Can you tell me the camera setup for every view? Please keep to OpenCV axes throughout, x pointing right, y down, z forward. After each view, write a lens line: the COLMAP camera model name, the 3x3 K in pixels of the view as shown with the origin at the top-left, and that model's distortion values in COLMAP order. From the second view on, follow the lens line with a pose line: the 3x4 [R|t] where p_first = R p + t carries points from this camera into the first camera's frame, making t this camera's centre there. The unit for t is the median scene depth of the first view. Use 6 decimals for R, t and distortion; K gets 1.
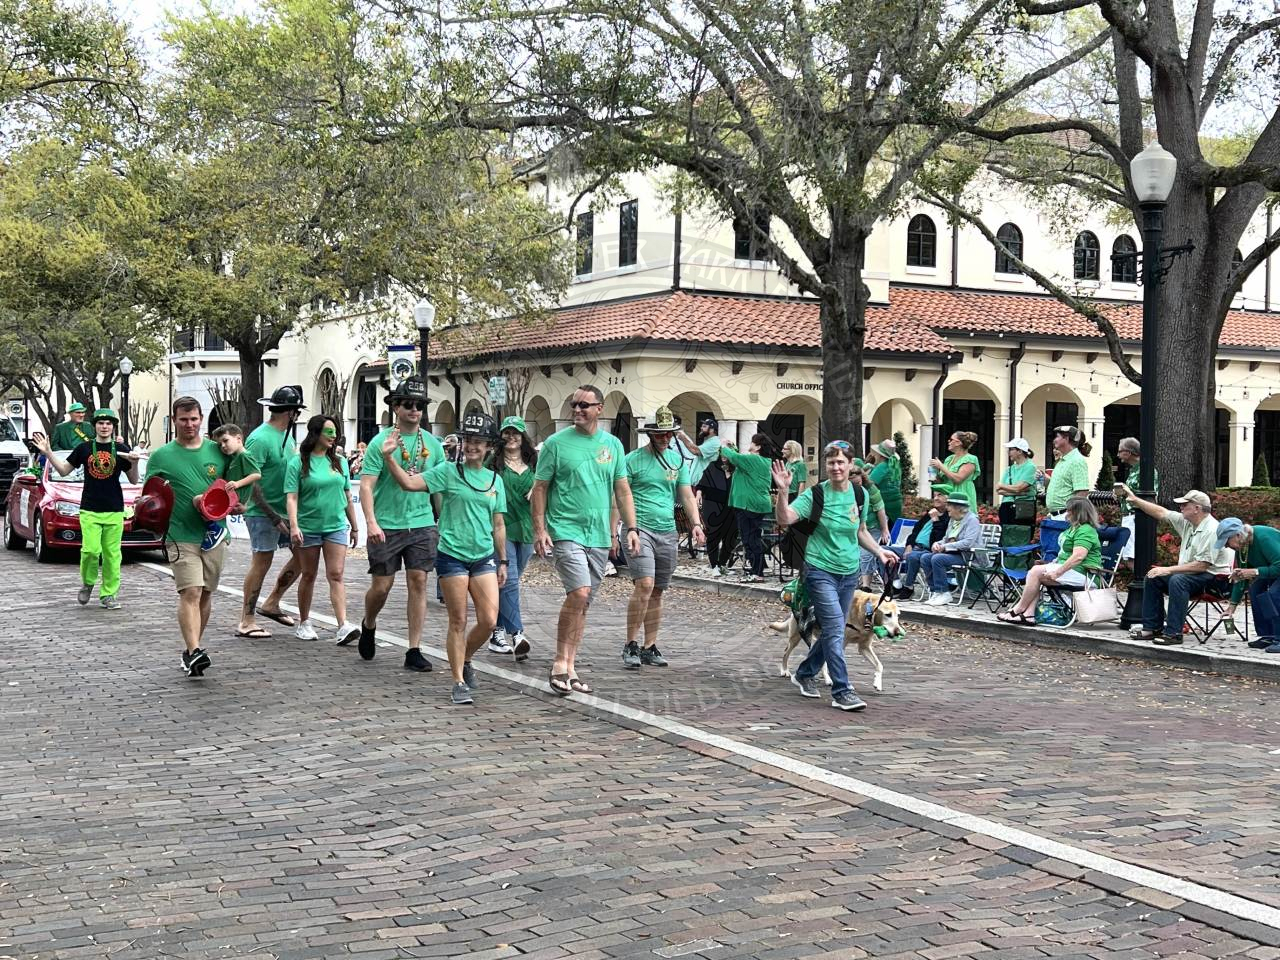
lens RADIAL K [[1763.4, 0, 677.5], [0, 1763.4, 497.4], [0, 0, 1]] dist [0.144046, 0.000000]
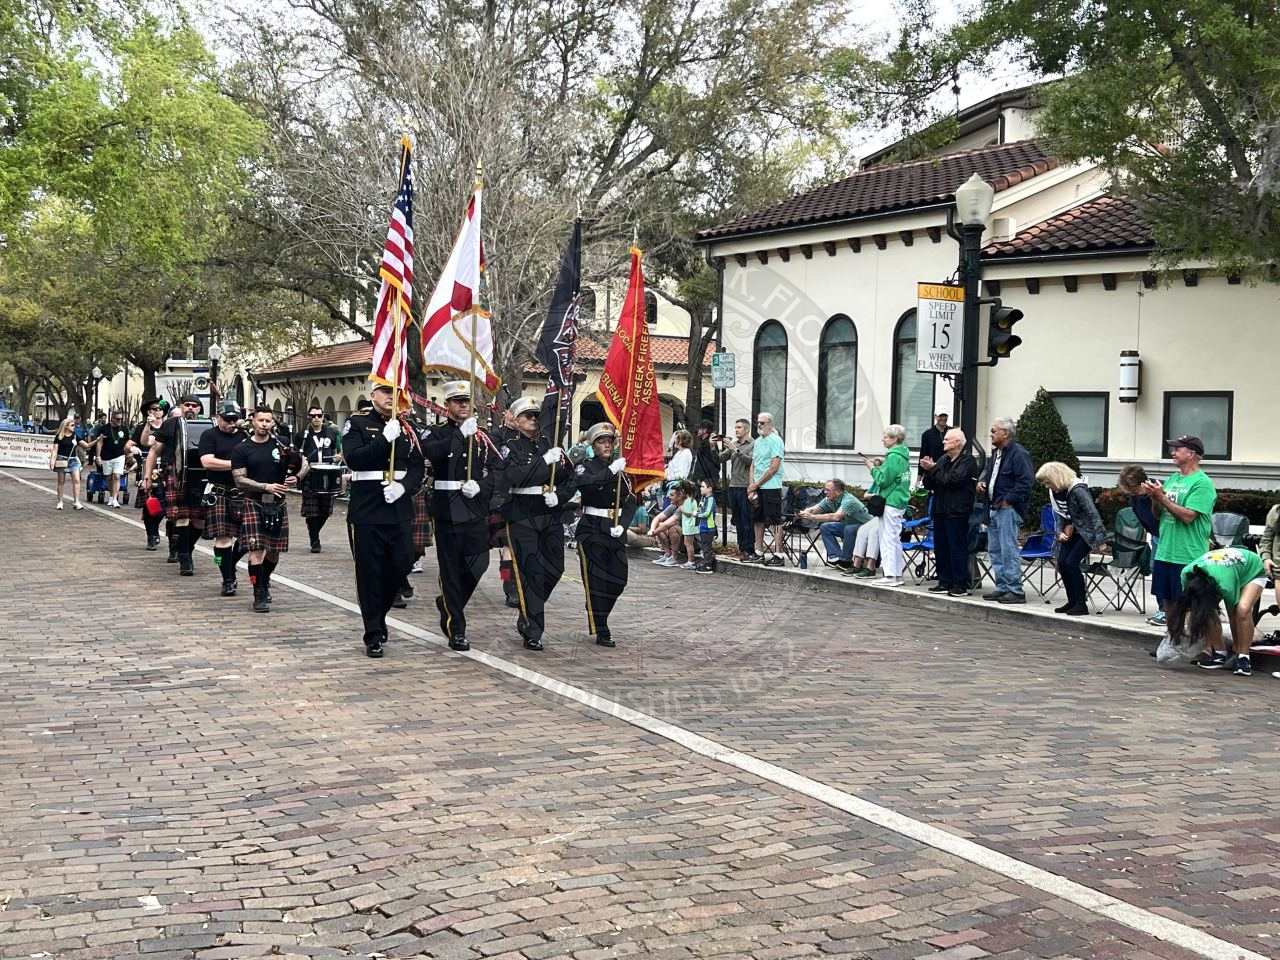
lens RADIAL K [[1495.2, 0, 636.4], [0, 1495.2, 475.6], [0, 0, 1]] dist [0.065836, 0.000000]
pose [[0.999796, 0.014327, -0.014270, 0.223697], [-0.014331, 0.999897, -0.000167, 0.011551], [0.014266, 0.000372, 0.999898, -0.375764]]
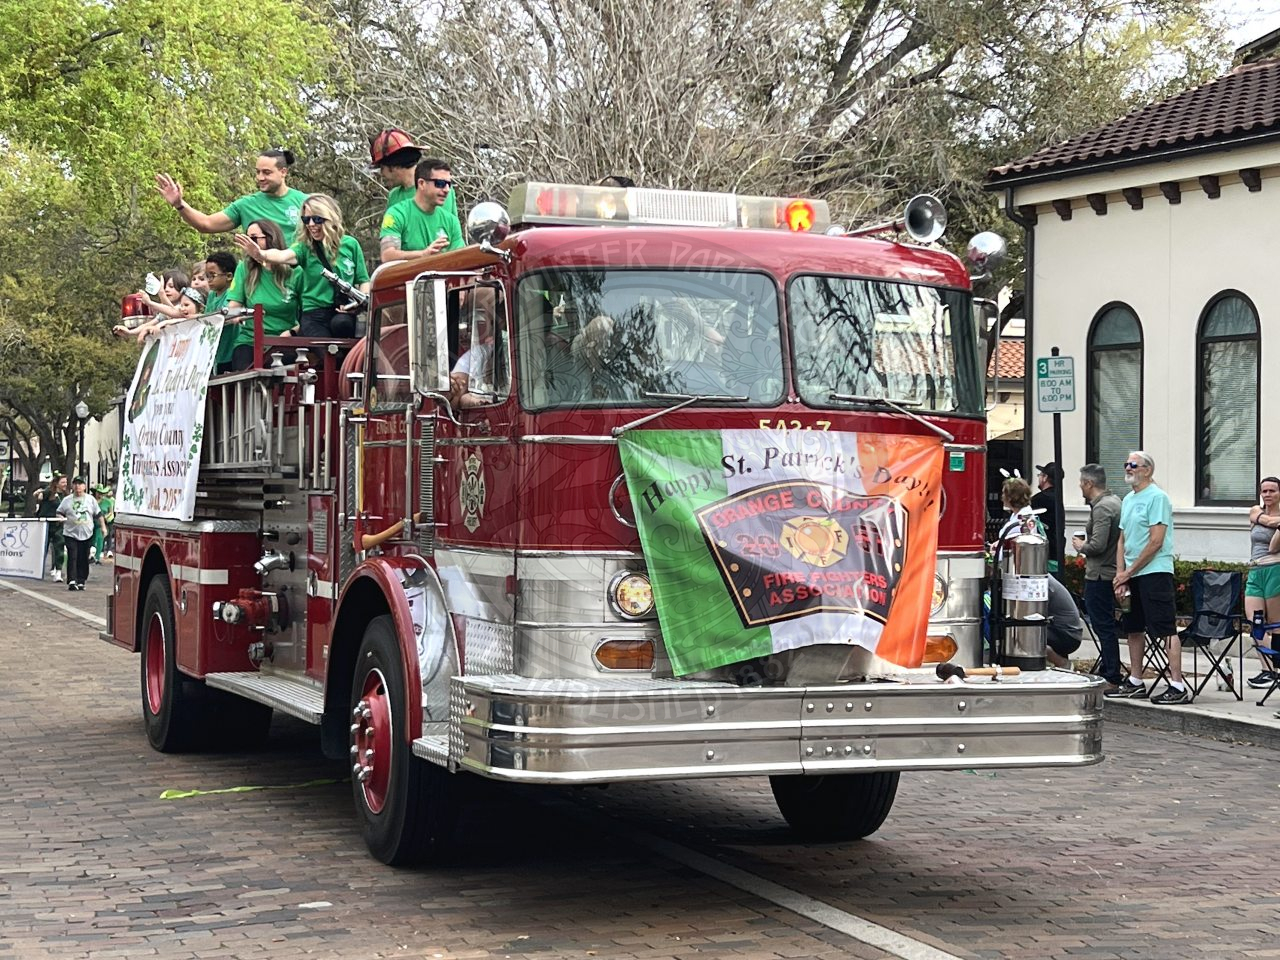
lens RADIAL K [[2264.5, 0, 628.6], [0, 2264.5, 446.4], [0, 0, 1]] dist [0.143763, 0.000000]
pose [[0.992632, -0.006468, -0.120996, 0.214647], [0.001128, 0.999024, -0.044148, 0.009728], [0.121164, 0.043686, 0.991671, -0.358880]]
